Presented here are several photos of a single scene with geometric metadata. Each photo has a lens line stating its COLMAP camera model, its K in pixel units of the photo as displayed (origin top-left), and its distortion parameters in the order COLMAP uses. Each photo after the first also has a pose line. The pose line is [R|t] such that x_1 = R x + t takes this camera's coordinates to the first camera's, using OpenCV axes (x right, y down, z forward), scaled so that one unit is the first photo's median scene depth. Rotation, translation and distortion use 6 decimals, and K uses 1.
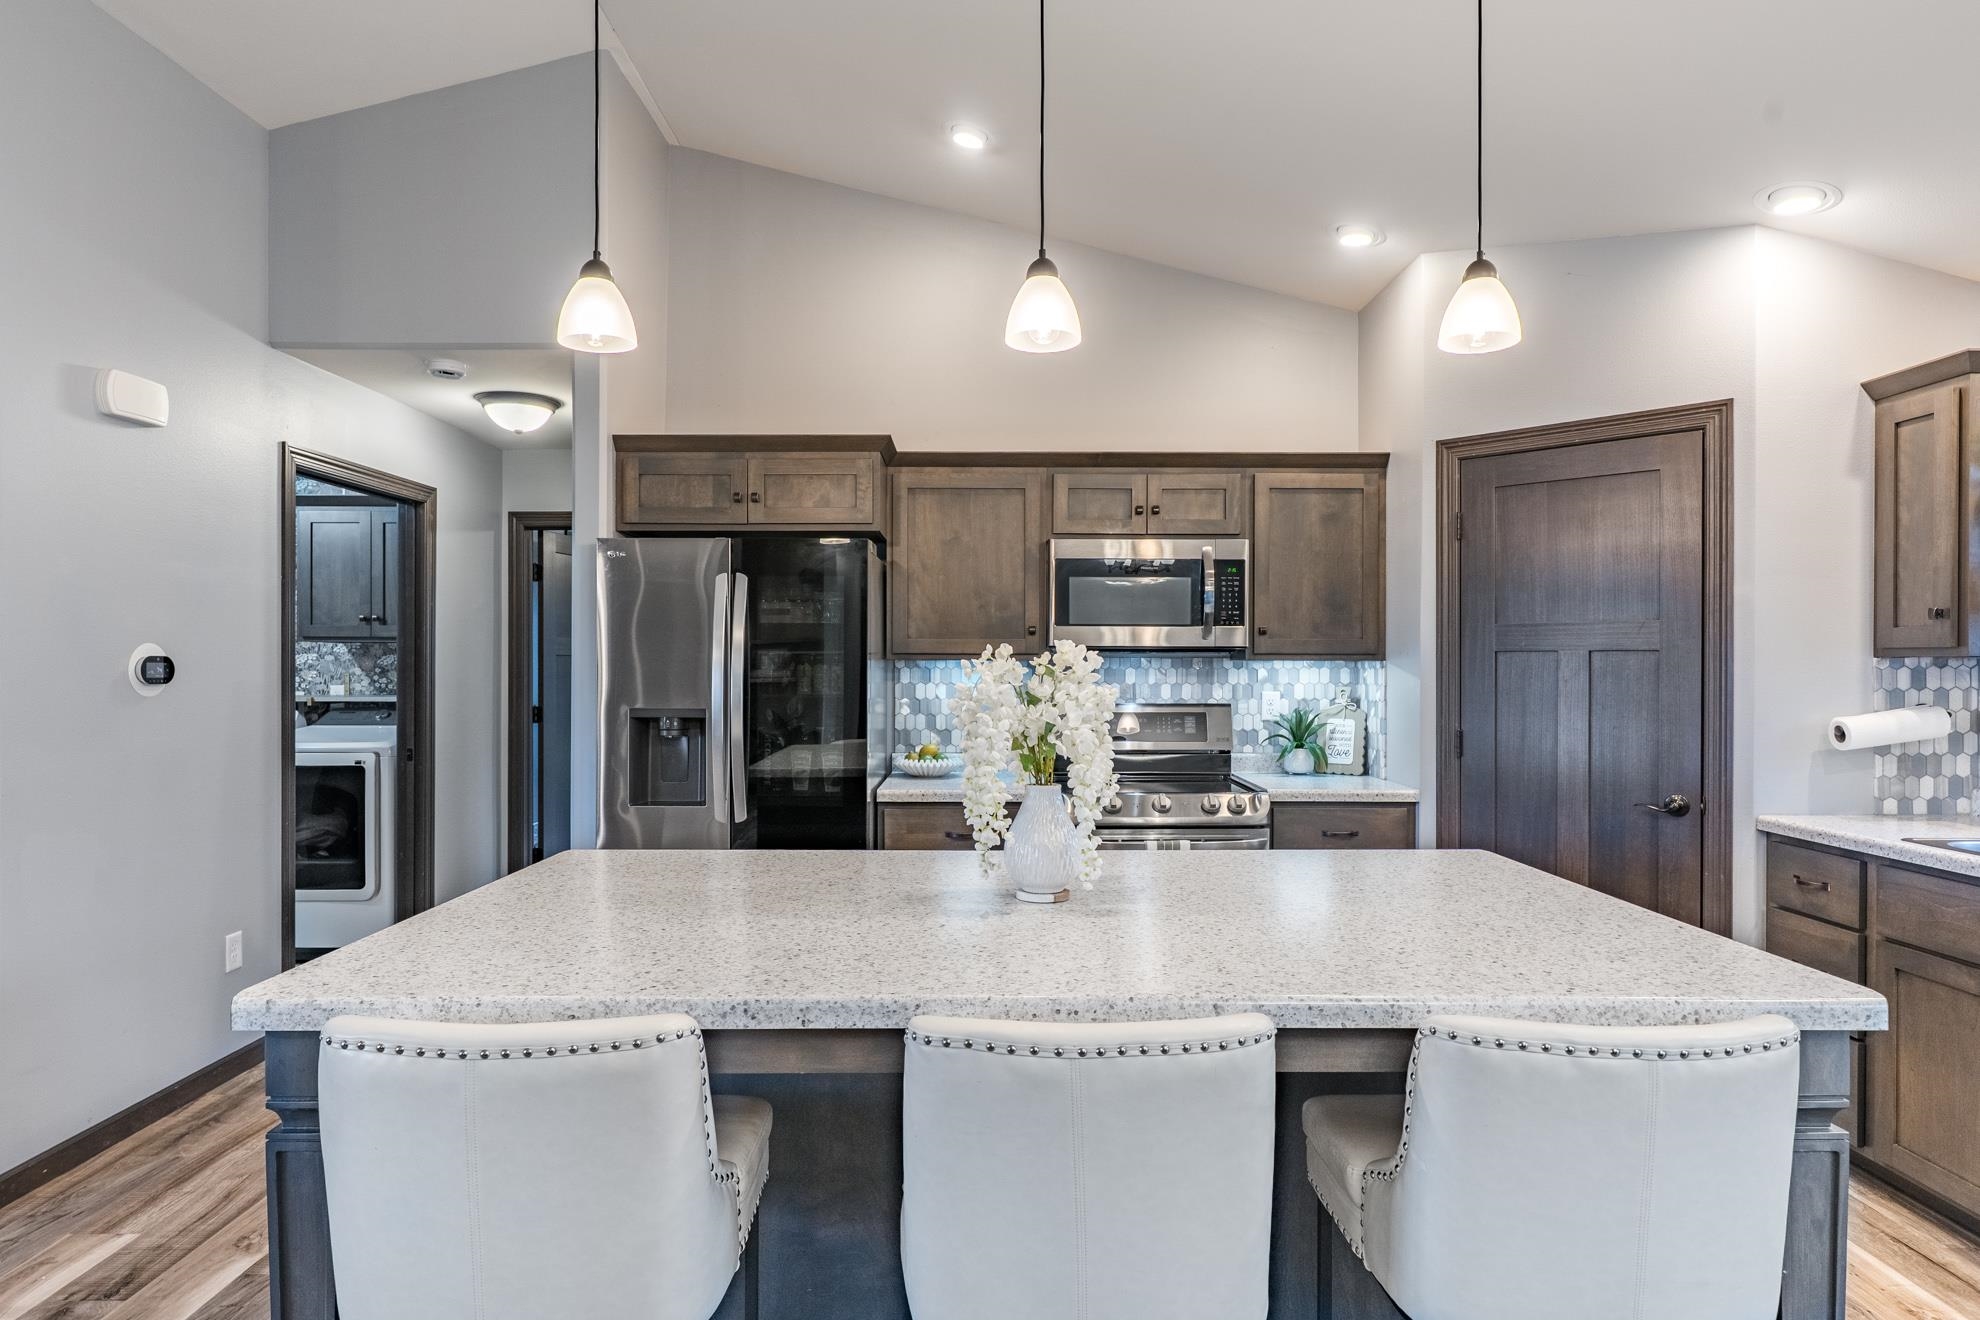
lens RADIAL K [[1093.5, 0, 985.3], [0, 1093.5, 668.1], [0, 0, 1]] dist [-0.008297, 0.000218]
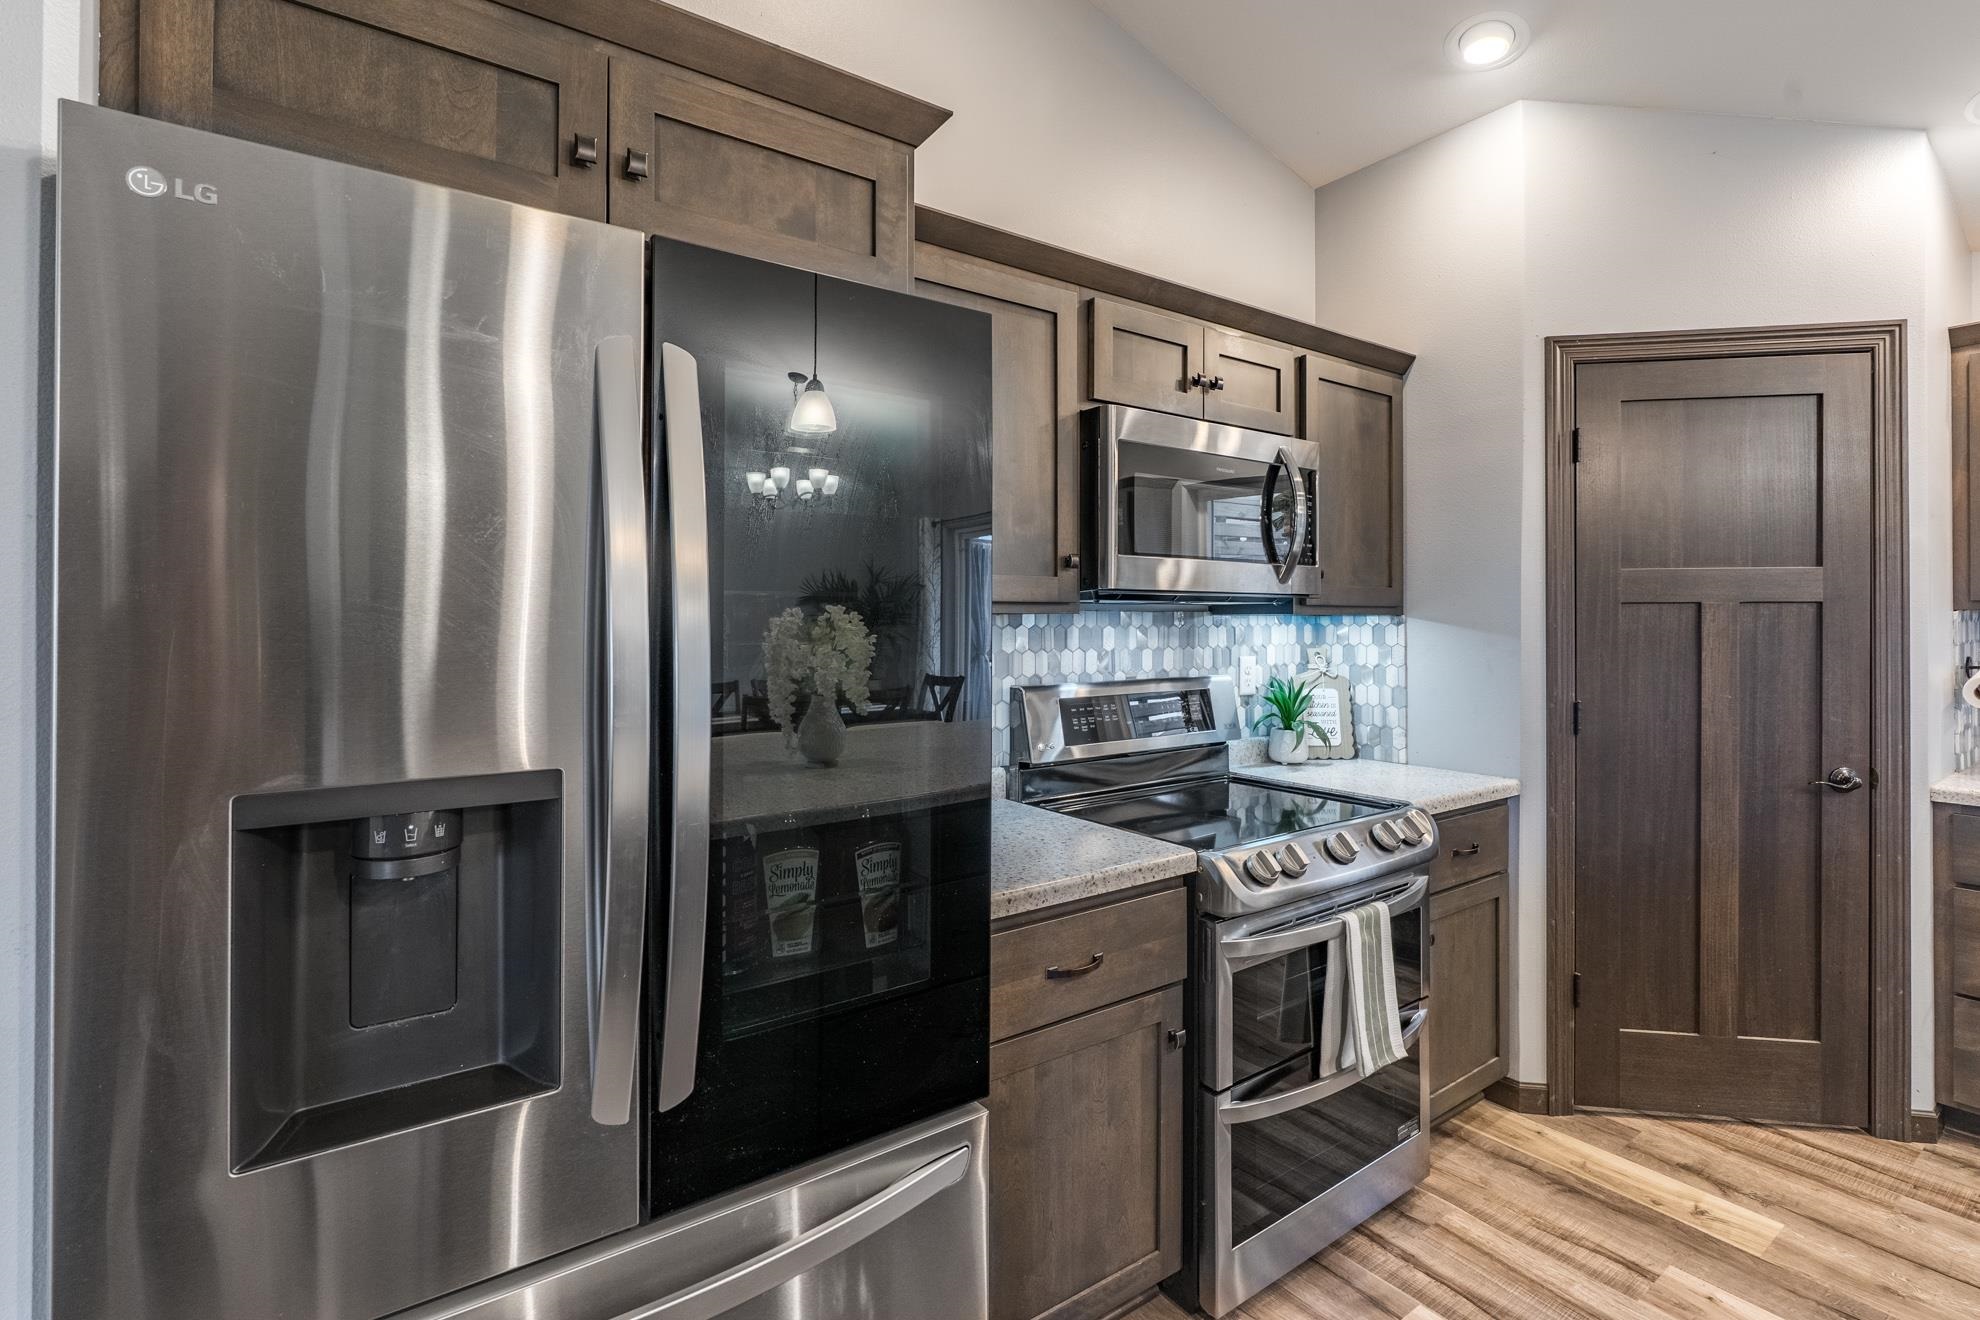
lens RADIAL K [[900.8, 0, 968.0], [0, 900.8, 618.7], [0, 0, 1]] dist [-0.004751, 0.000490]
pose [[0.811728, -0.000258, 0.584036, -0.280076], [0.005485, 0.999959, -0.007182, -0.001165], [-0.584010, 0.009034, 0.811696, 0.654811]]
